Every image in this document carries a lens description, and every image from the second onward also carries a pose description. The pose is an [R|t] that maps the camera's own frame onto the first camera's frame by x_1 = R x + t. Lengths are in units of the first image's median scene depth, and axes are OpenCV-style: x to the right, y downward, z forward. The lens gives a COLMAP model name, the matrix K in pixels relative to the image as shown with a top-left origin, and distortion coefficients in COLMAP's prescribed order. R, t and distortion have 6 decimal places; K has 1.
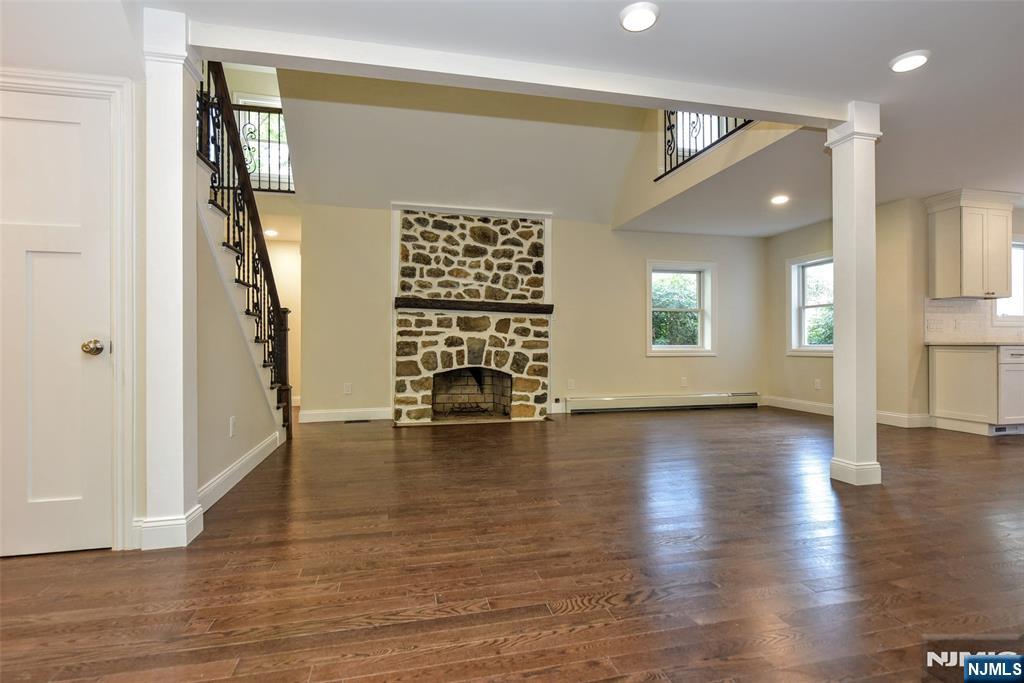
lens RADIAL K [[554.7, 0, 528.7], [0, 554.7, 340.9], [0, 0, 1]] dist [-0.000029, 0.000067]
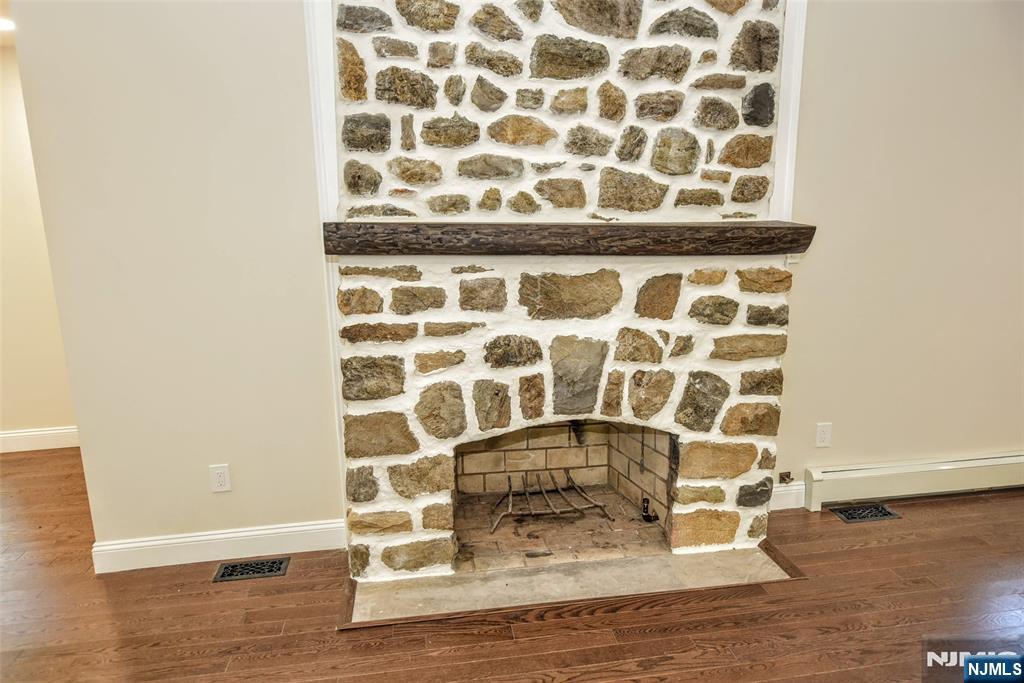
lens RADIAL K [[677.3, 0, 512.0], [0, 677.3, 341.5], [0, 0, 1]] dist [-0.001549, -0.000479]
pose [[0.995627, 0.005497, -0.093251, -0.094865], [0.015711, 0.974194, 0.225166, -0.092918], [0.092082, -0.225646, 0.969848, 0.594792]]
